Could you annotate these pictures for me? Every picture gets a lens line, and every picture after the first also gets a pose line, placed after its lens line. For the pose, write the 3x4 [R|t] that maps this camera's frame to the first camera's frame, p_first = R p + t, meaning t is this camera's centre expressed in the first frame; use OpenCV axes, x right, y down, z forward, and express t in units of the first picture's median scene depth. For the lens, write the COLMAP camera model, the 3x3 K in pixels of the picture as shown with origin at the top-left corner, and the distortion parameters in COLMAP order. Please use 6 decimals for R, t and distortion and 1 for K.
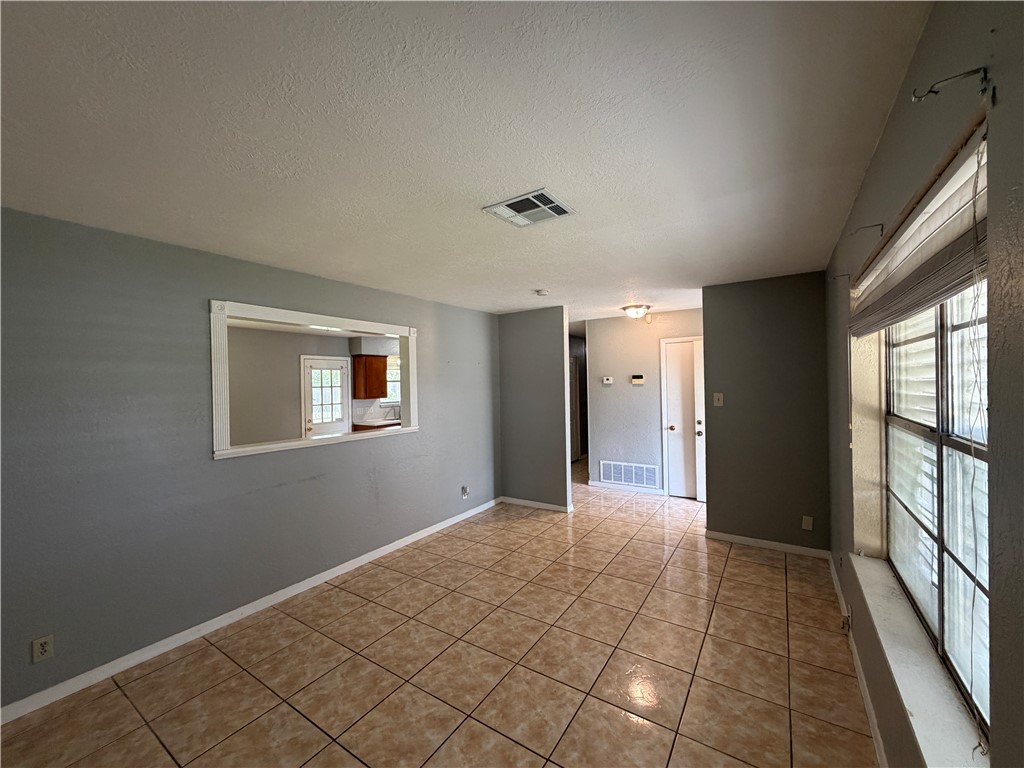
lens RADIAL K [[409.8, 0, 511.1], [0, 409.8, 383.9], [0, 0, 1]] dist [-0.000265, 0.000685]
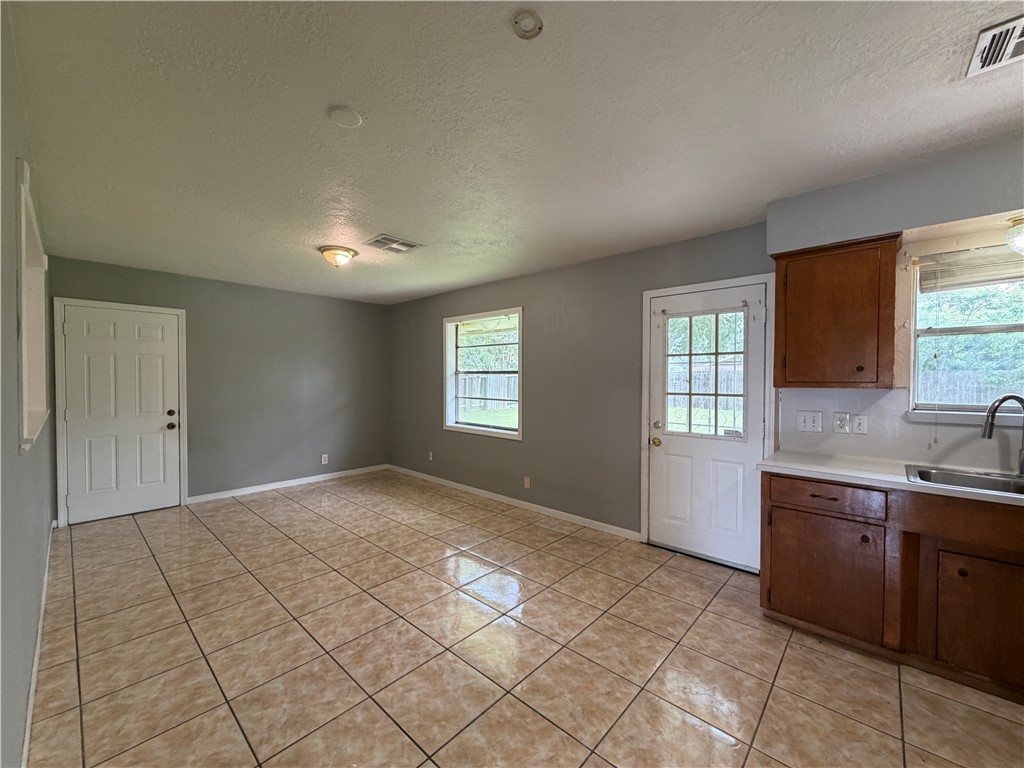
lens RADIAL K [[409.8, 0, 509.9], [0, 409.8, 385.8], [0, 0, 1]] dist [-0.000265, 0.000685]
pose [[-0.170699, 0.031523, -0.984819, 0.022612], [-0.003898, 0.999459, 0.032667, 0.044733], [0.985316, 0.009415, -0.170483, 1.418720]]
